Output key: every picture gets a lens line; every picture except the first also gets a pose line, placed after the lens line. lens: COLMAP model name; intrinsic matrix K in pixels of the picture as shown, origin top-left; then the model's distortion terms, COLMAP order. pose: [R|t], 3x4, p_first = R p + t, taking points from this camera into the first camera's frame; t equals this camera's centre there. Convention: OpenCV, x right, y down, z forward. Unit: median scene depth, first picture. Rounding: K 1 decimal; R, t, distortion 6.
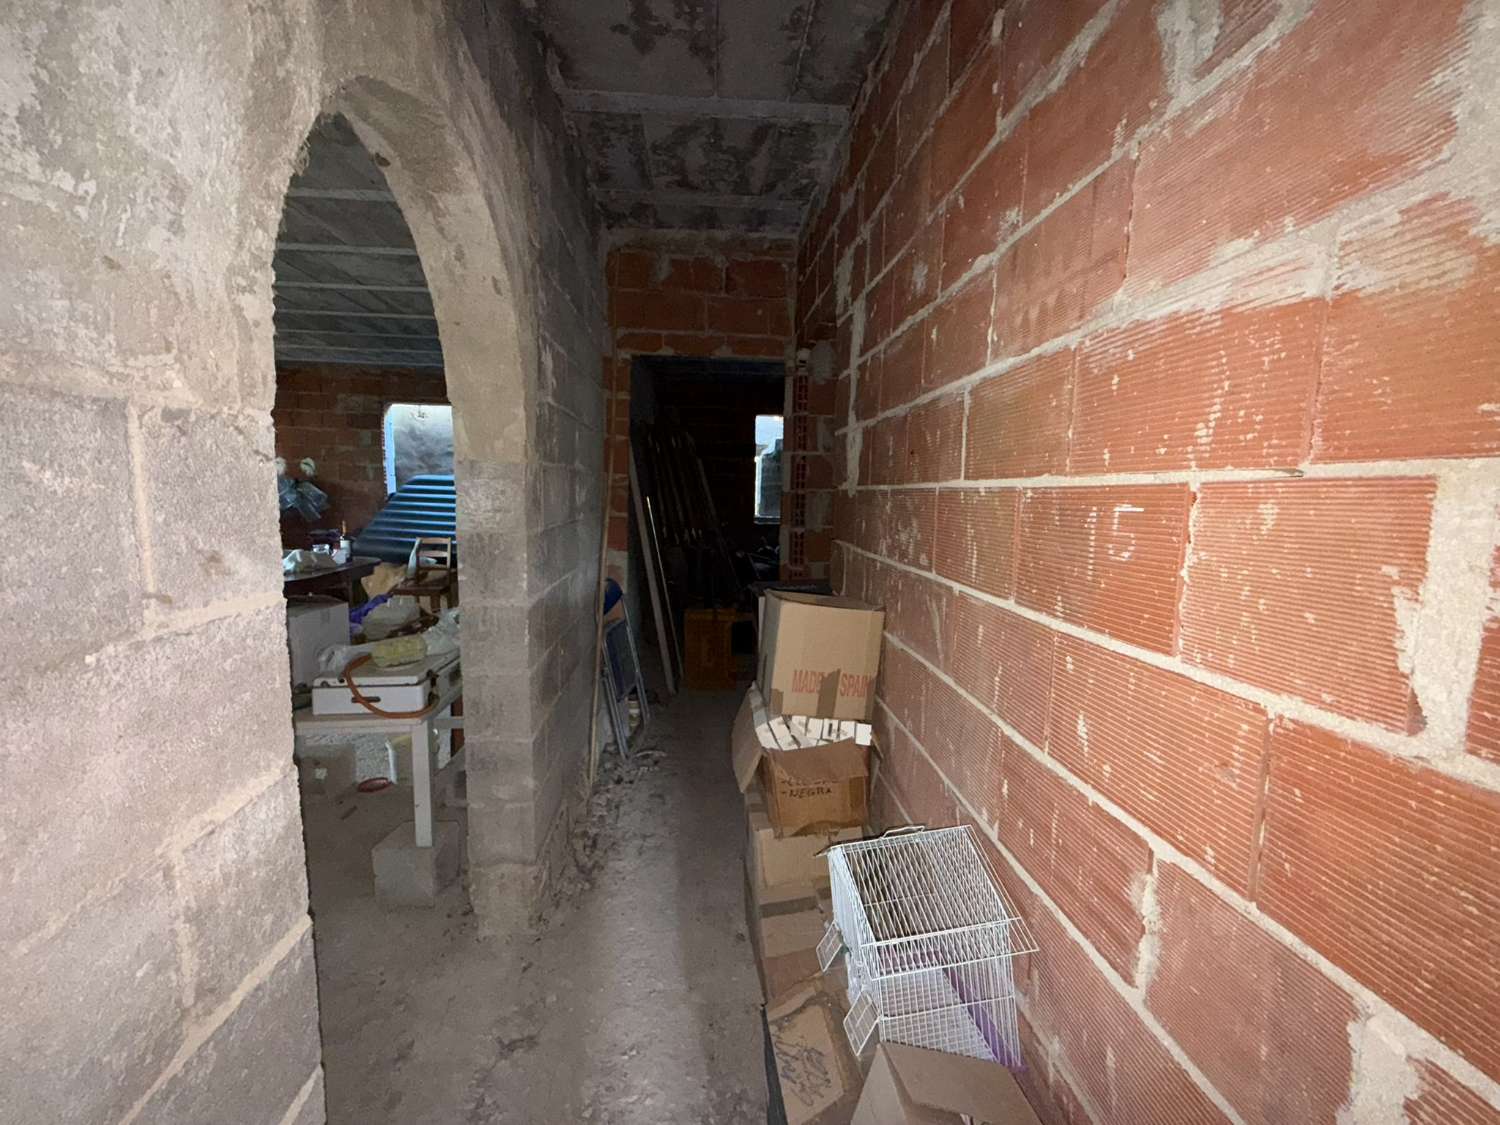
lens RADIAL K [[596.0, 0, 750.7], [0, 596.0, 557.9], [0, 0, 1]] dist [0.001446, 0.000074]
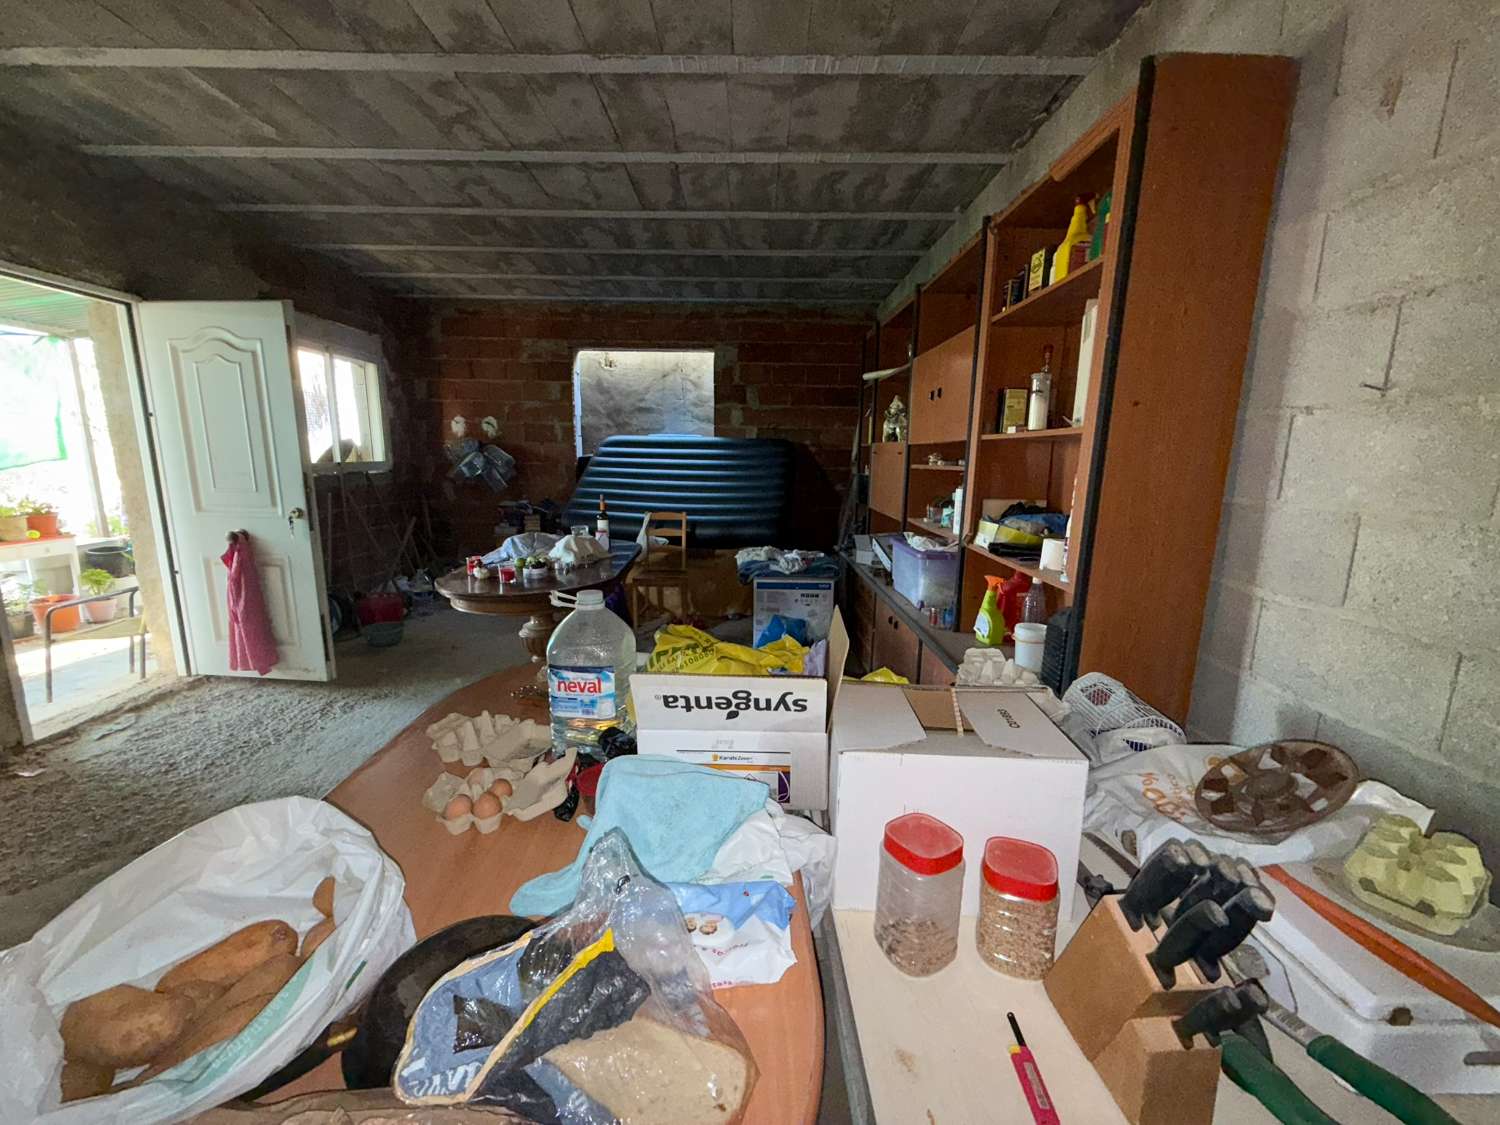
lens RADIAL K [[596.0, 0, 750.7], [0, 596.0, 557.9], [0, 0, 1]] dist [0.001446, 0.000074]
pose [[0.995891, 0.008713, -0.090142, -0.290756], [-0.002855, 0.997887, 0.064914, -0.021416], [0.090518, -0.064390, 0.993811, 0.171340]]
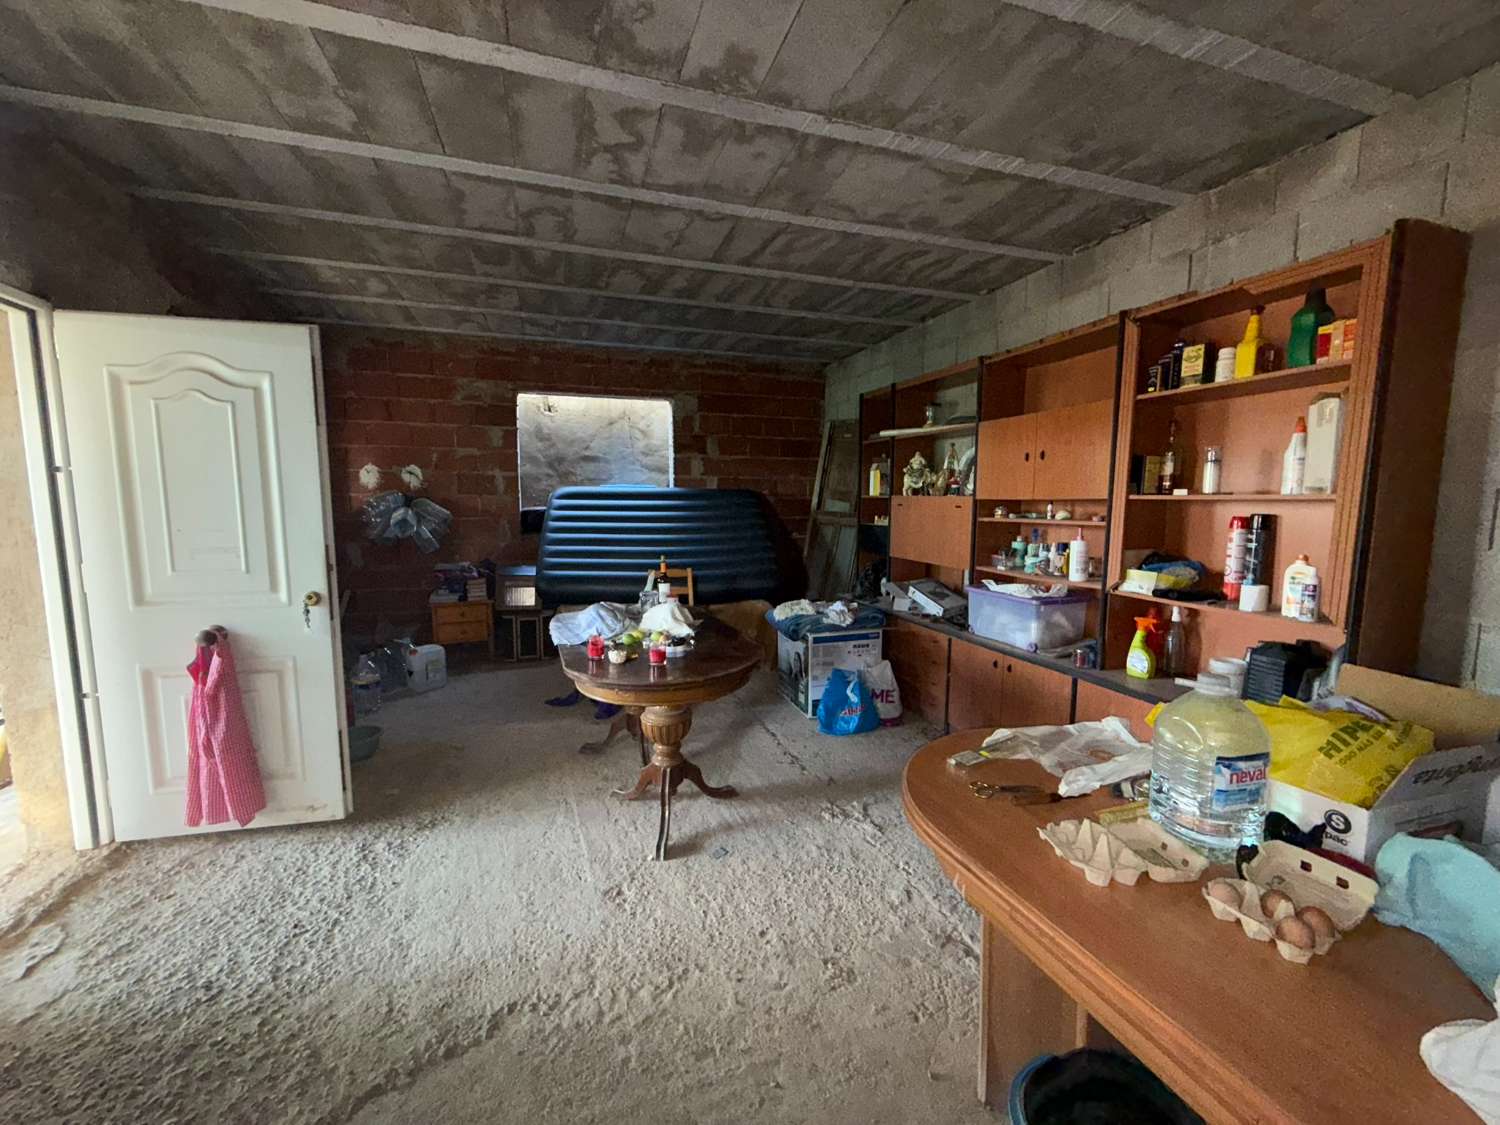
lens RADIAL K [[595.5, 0, 748.6], [0, 595.5, 559.0], [0, 0, 1]] dist [0.001583, 0.000822]
pose [[0.972931, -0.041251, 0.227386, -0.513786], [0.041425, 0.999134, 0.004011, -0.039184], [-0.227354, 0.005517, 0.973797, 0.202271]]
